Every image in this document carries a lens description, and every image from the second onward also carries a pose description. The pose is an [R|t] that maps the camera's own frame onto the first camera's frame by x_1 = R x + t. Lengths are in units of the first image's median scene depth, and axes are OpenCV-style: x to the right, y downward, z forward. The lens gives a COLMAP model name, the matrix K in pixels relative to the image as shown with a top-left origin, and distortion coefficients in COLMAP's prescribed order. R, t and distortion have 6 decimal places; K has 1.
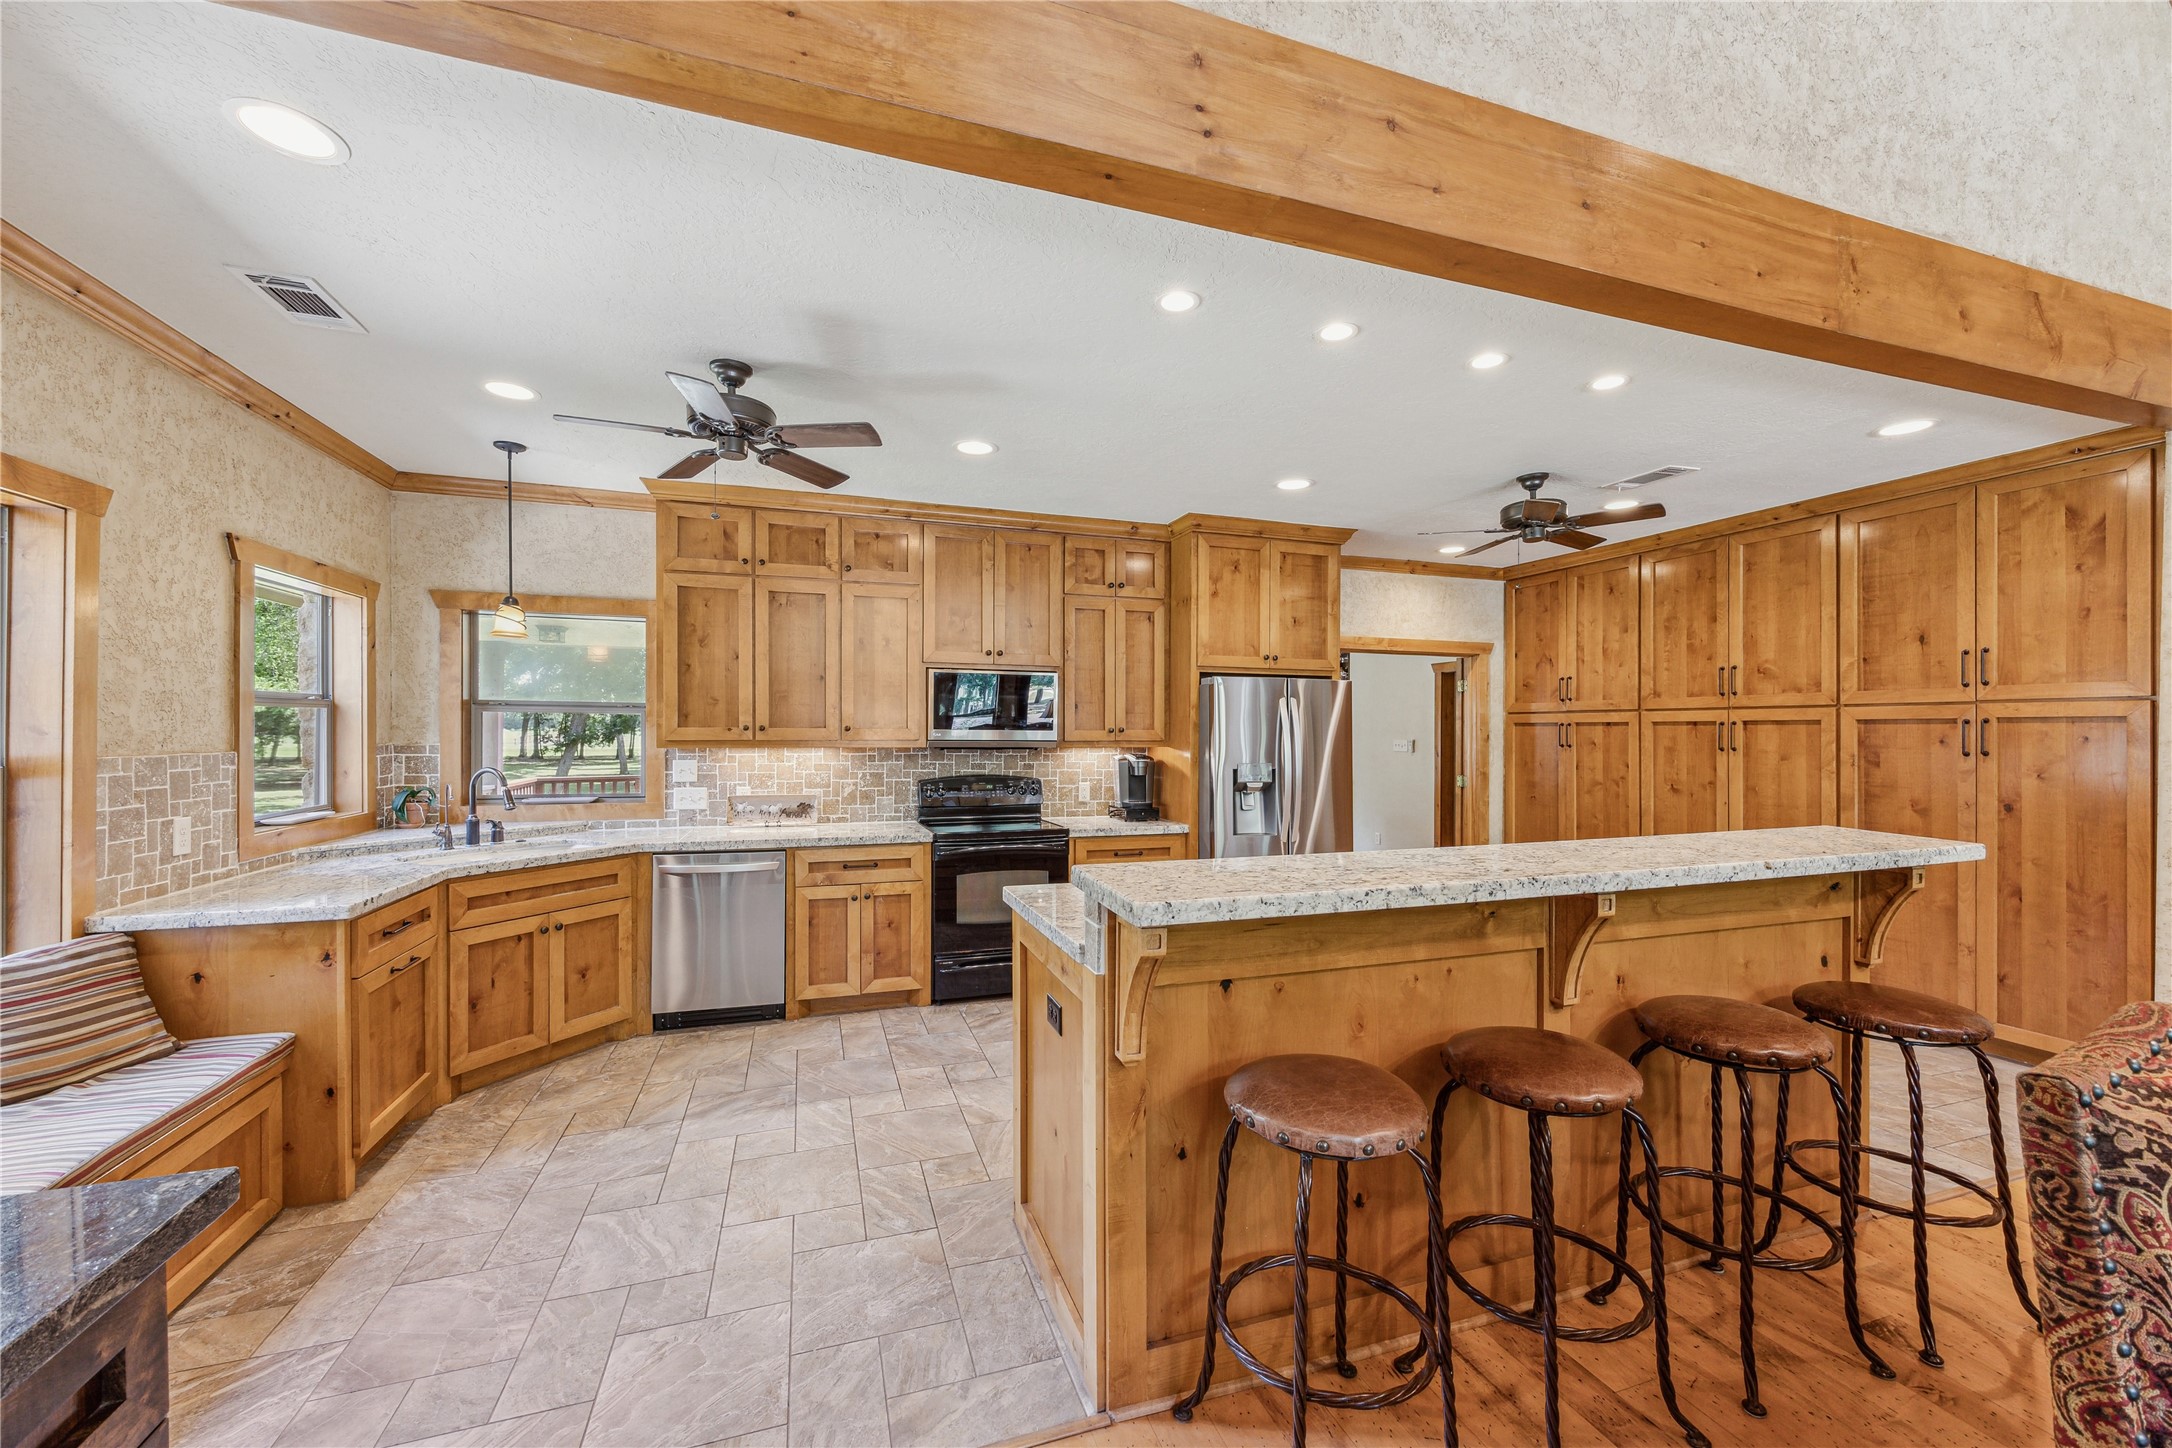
lens RADIAL K [[845.5, 0, 1087.9], [0, 845.5, 728.6], [0, 0, 1]] dist [-0.000468, -0.000012]
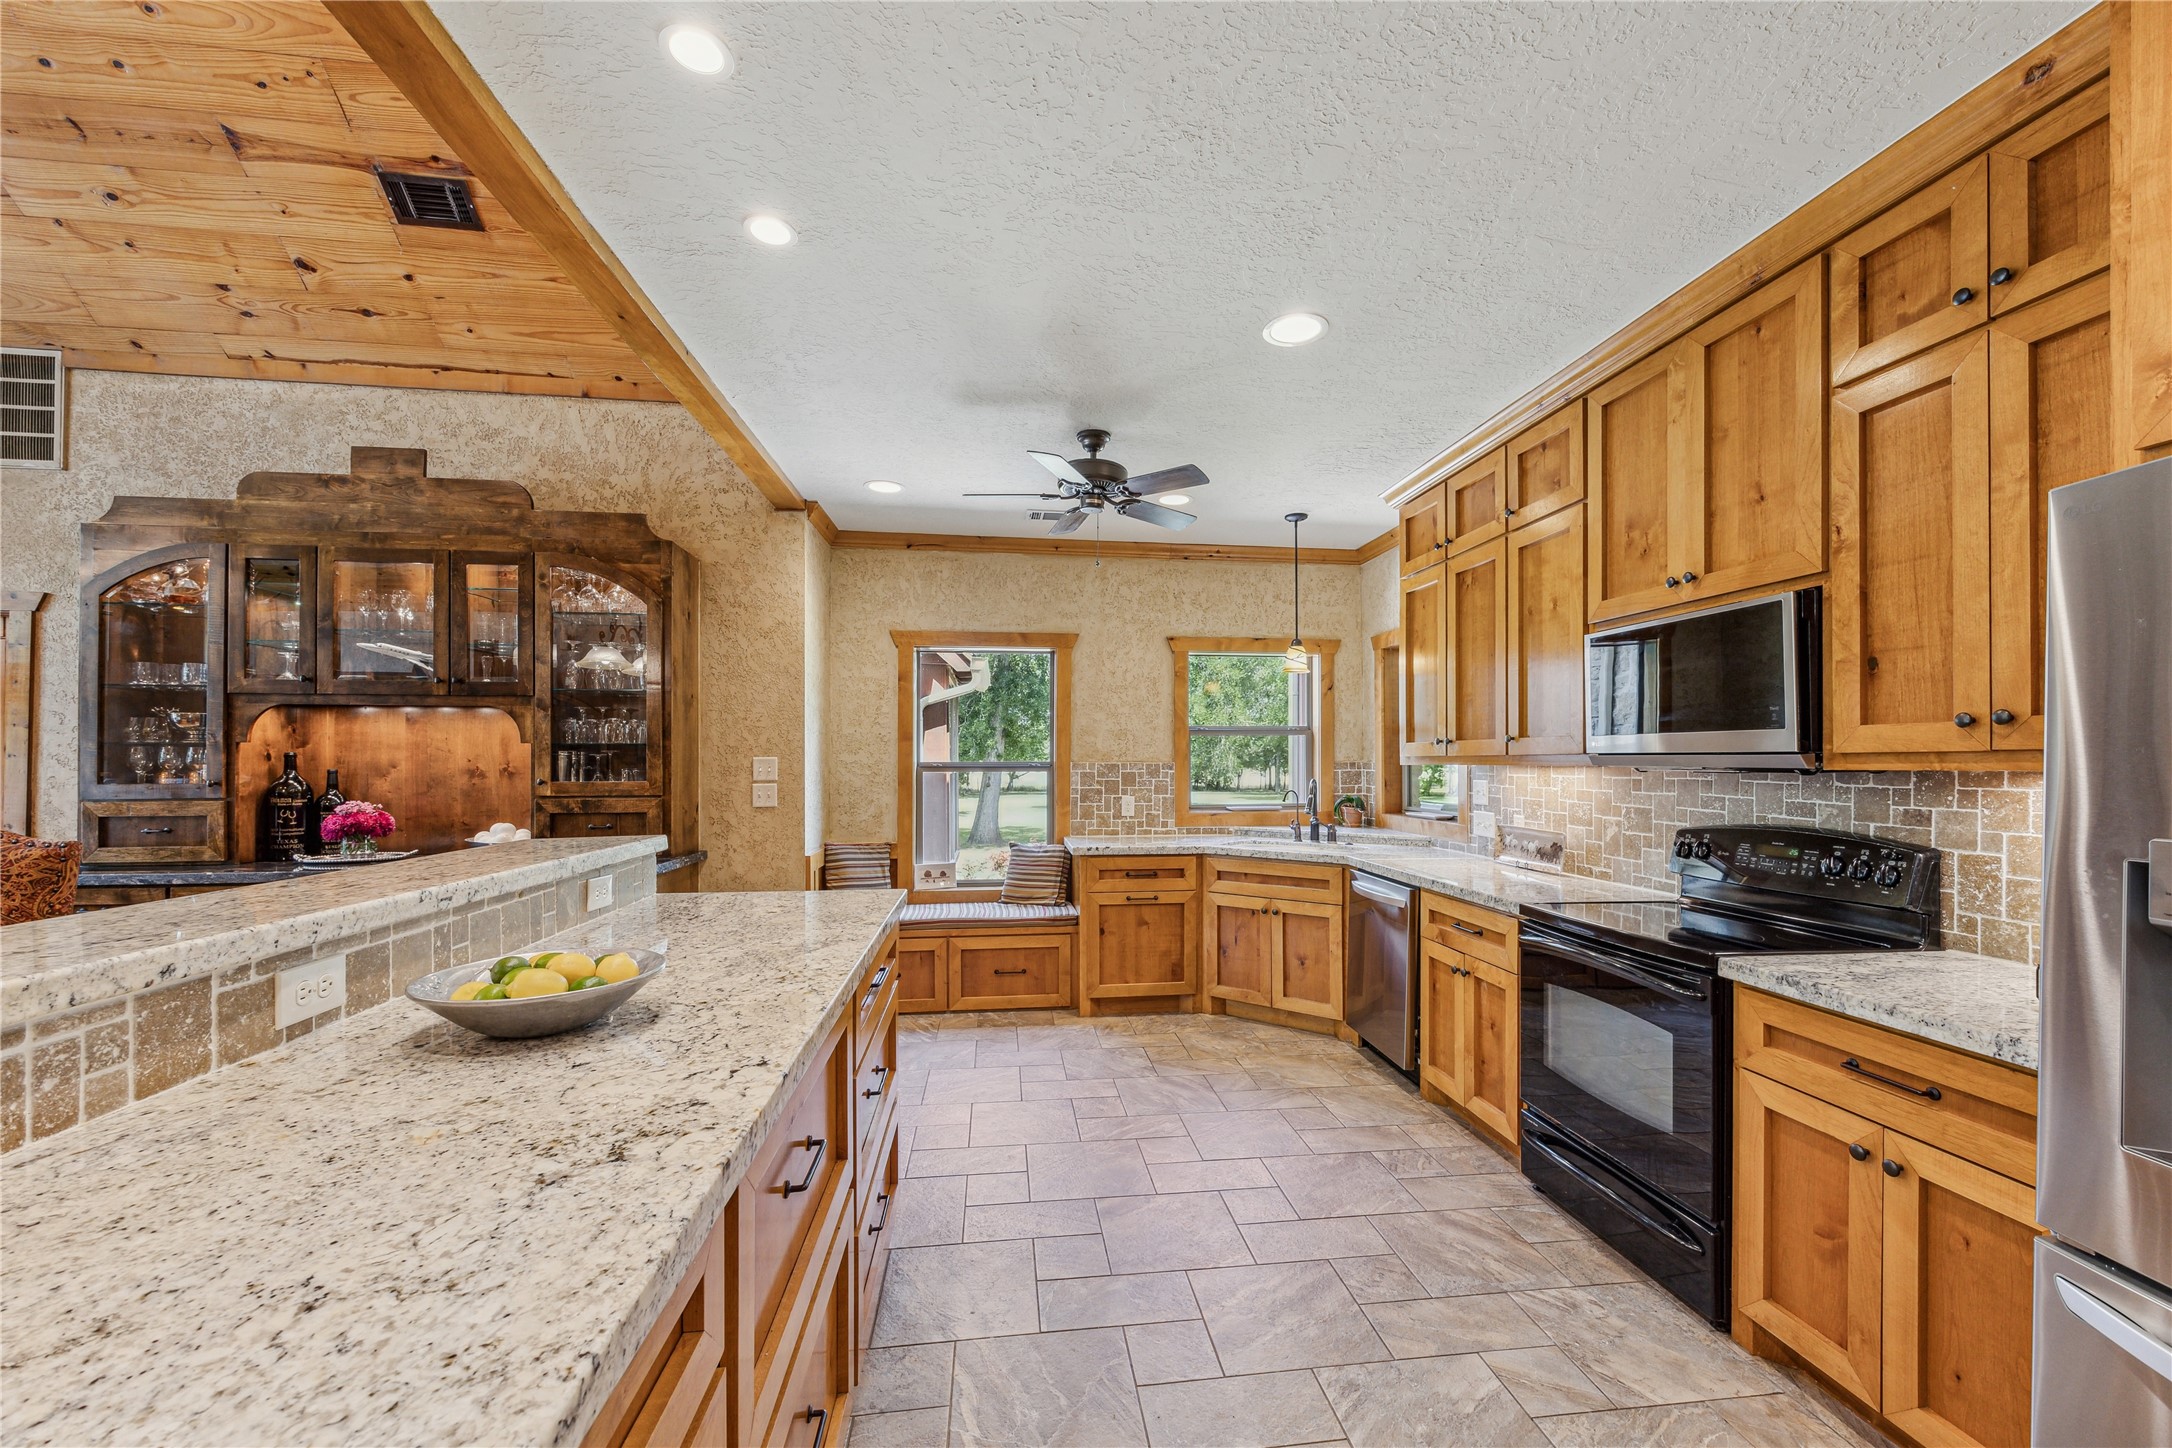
lens RADIAL K [[845.5, 0, 1103.6], [0, 845.5, 760.9], [0, 0, 1]] dist [-0.000468, -0.000012]
pose [[-0.191453, -0.006503, -0.981480, 0.555877], [-0.001868, 0.999979, -0.006261, 0.027574], [0.981500, 0.000635, -0.191461, 0.932004]]
